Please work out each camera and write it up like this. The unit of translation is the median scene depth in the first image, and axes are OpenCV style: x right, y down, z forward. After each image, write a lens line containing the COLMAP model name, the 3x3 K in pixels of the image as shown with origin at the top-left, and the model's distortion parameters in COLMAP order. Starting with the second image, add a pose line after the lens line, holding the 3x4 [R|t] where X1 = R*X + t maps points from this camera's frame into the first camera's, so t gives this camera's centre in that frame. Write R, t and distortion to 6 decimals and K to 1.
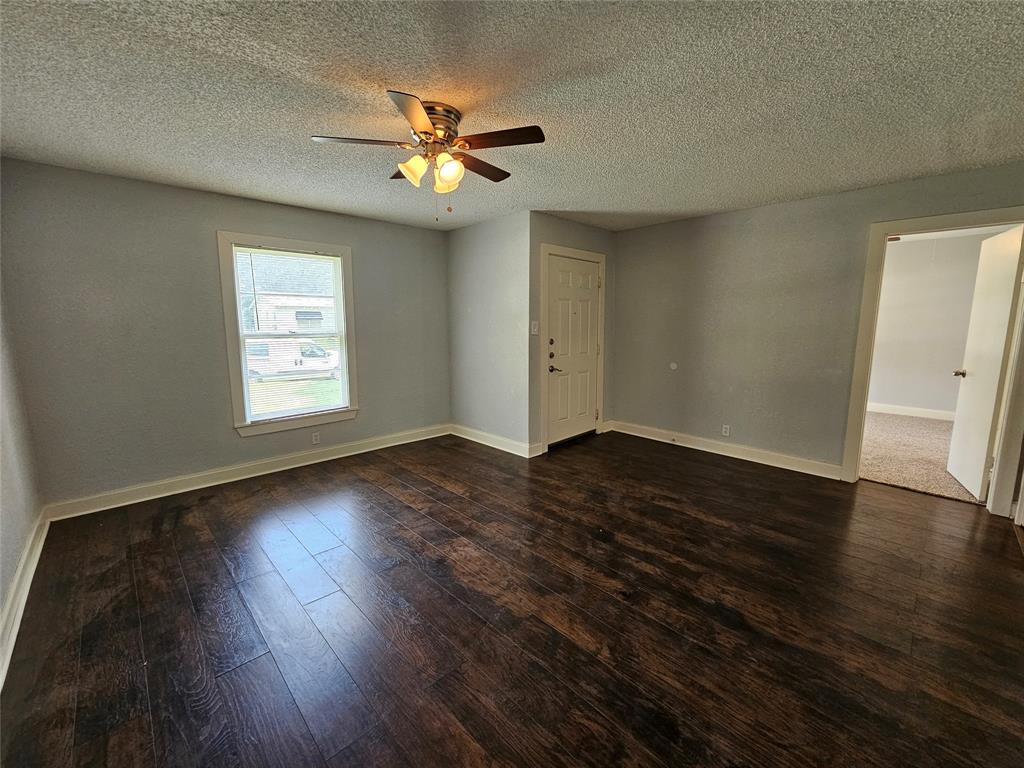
lens RADIAL K [[418.9, 0, 521.1], [0, 418.9, 386.3], [0, 0, 1]] dist [-0.000756, 0.000186]
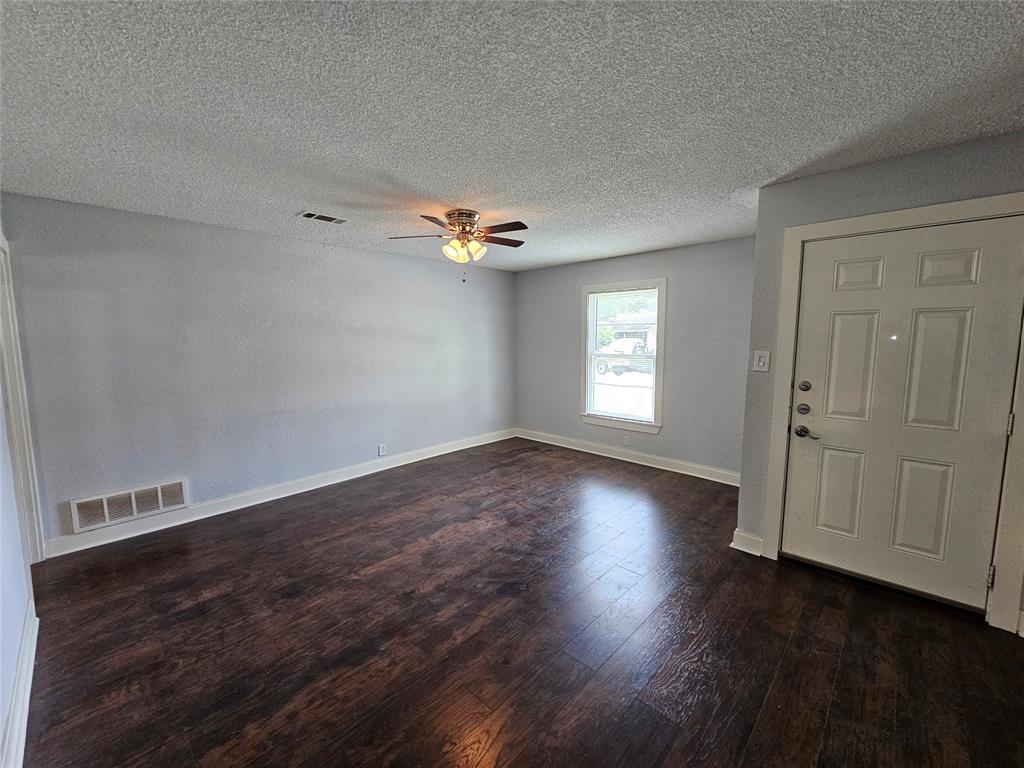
lens RADIAL K [[418.9, 0, 514.6], [0, 418.9, 386.8], [0, 0, 1]] dist [-0.000756, 0.000186]
pose [[0.033096, 0.118129, -0.992447, 1.124651], [-0.155544, 0.981500, 0.111639, -0.186789], [0.987274, 0.150674, 0.050857, 0.972187]]
